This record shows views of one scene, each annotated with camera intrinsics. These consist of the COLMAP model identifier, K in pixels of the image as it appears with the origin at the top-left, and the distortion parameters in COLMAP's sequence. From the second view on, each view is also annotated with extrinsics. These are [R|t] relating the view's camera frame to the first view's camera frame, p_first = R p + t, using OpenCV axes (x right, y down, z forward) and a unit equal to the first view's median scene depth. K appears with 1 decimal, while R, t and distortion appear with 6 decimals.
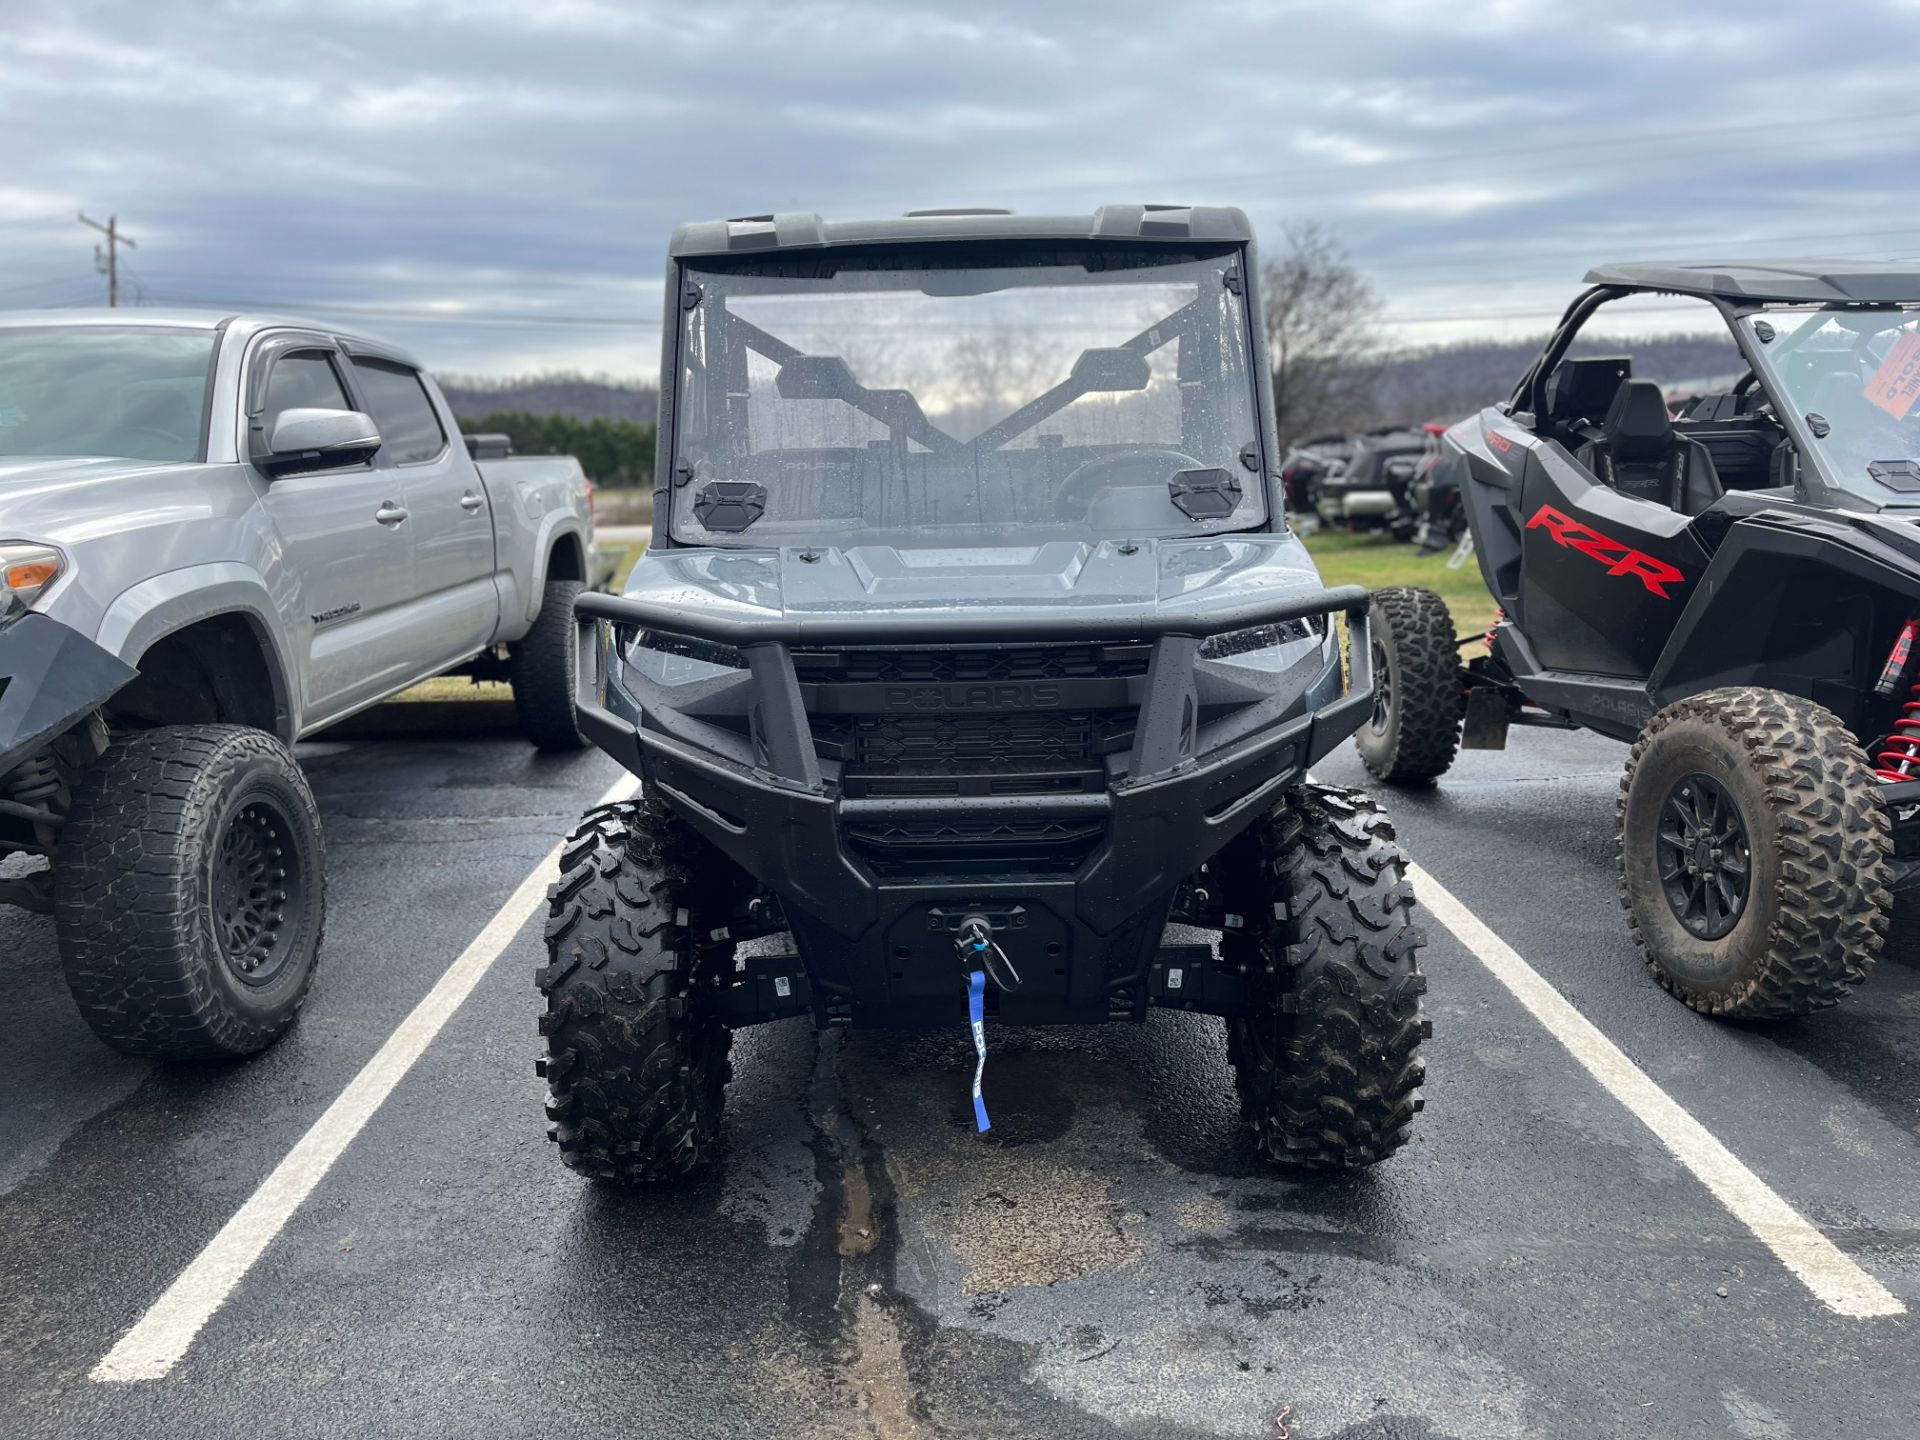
lens RADIAL K [[1466.2, 0, 955.7], [0, 1466.2, 730.4], [0, 0, 1]] dist [0.061717, -0.078897]
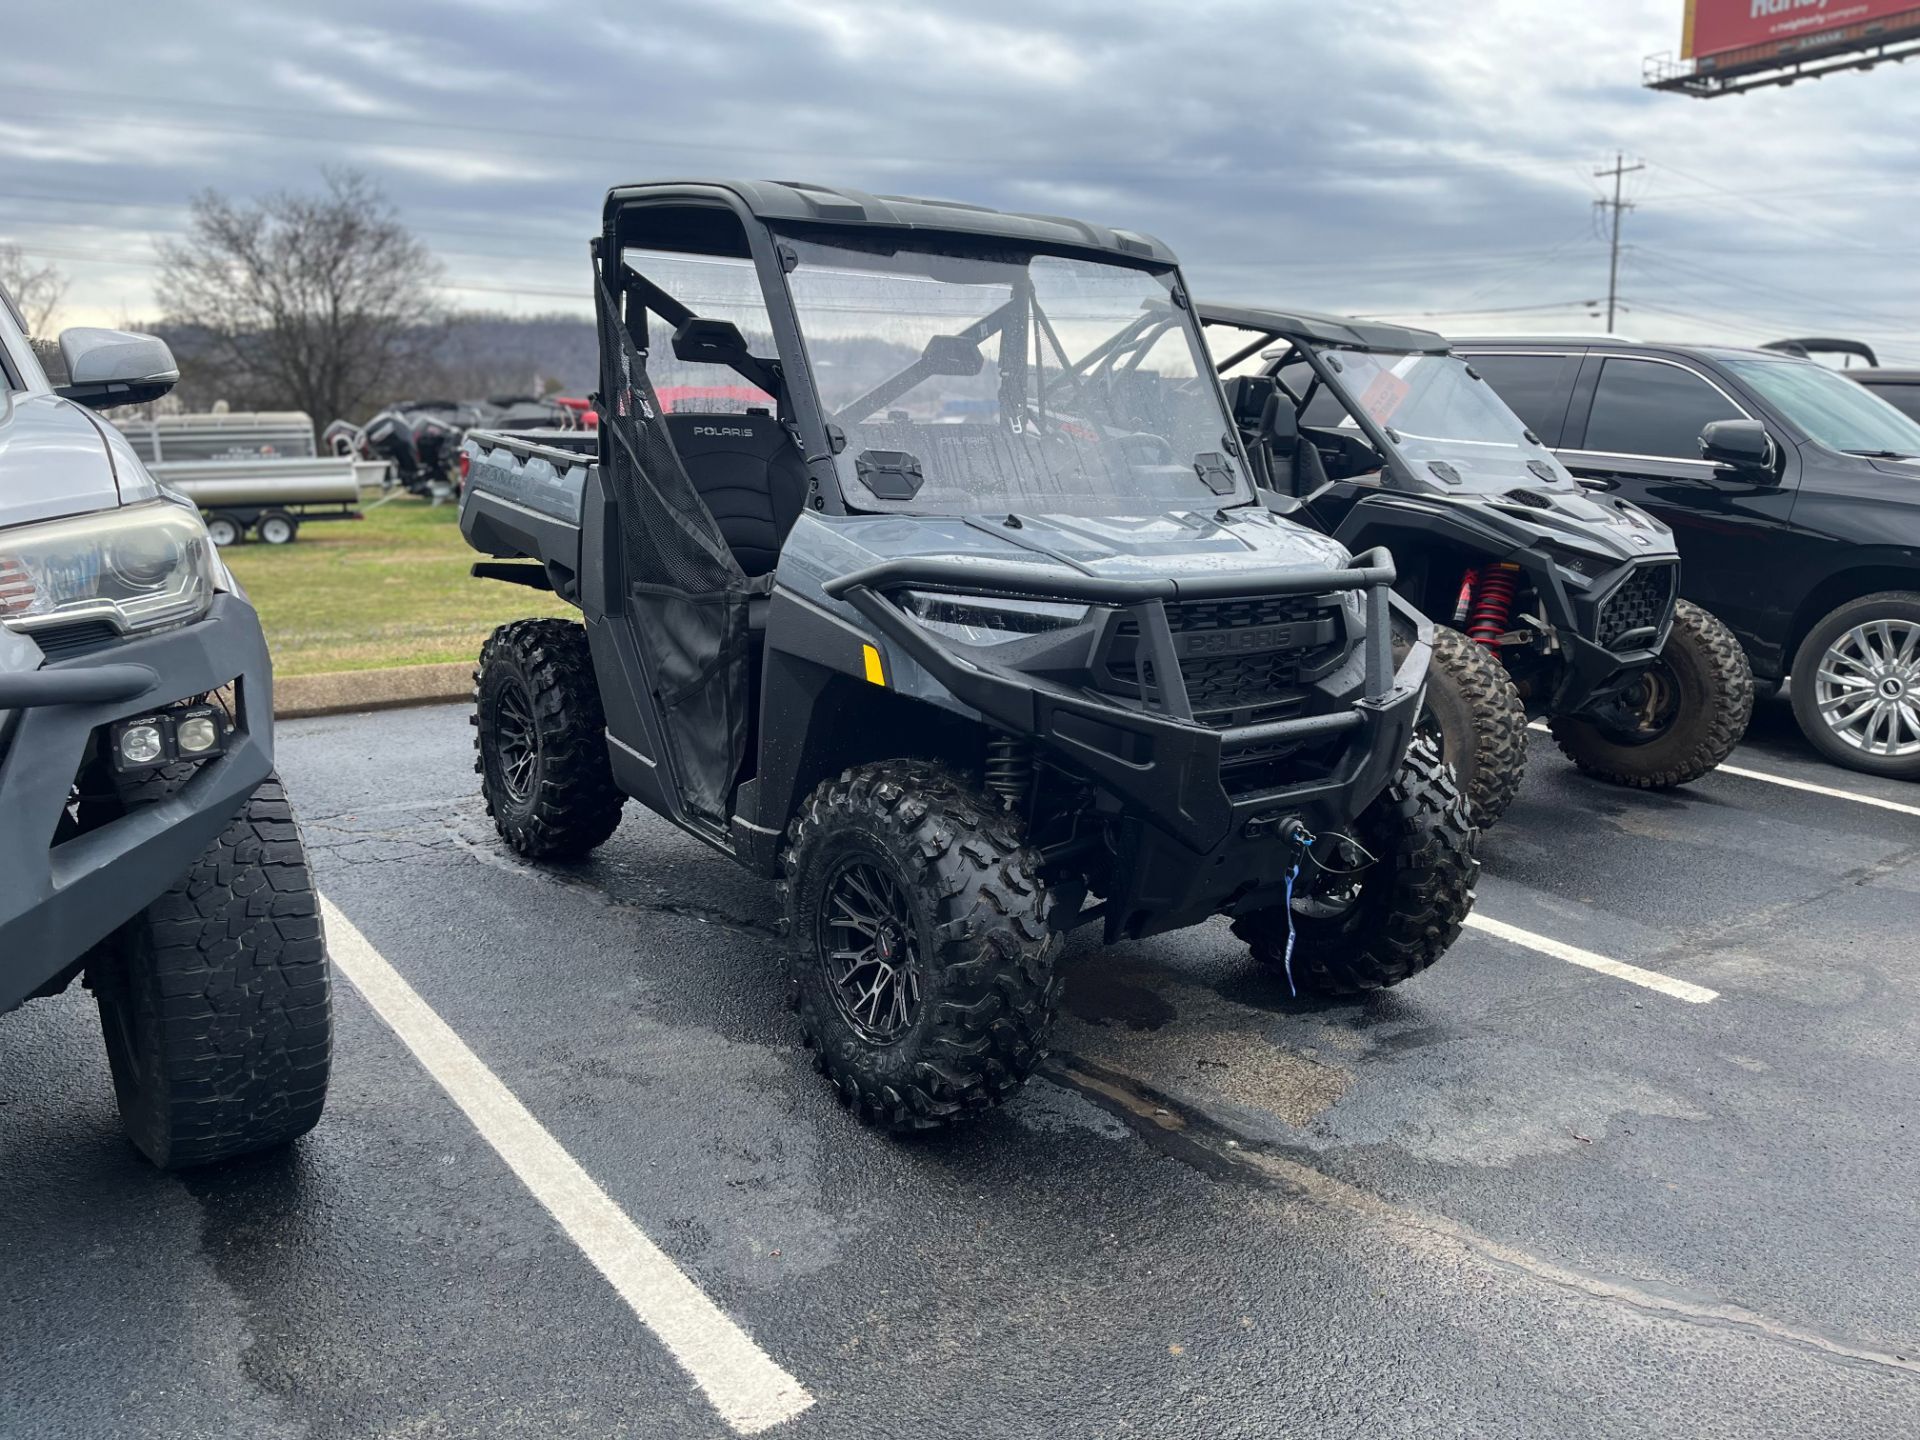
lens RADIAL K [[1481.7, 0, 960.0], [0, 1481.7, 720.0], [0, 0, 1]] dist [0.062714, -0.073376]
pose [[0.797304, -0.073868, 0.599041, -0.580125], [0.067372, 0.997172, 0.033292, -0.009079], [-0.599806, 0.013815, 0.800026, 0.108662]]
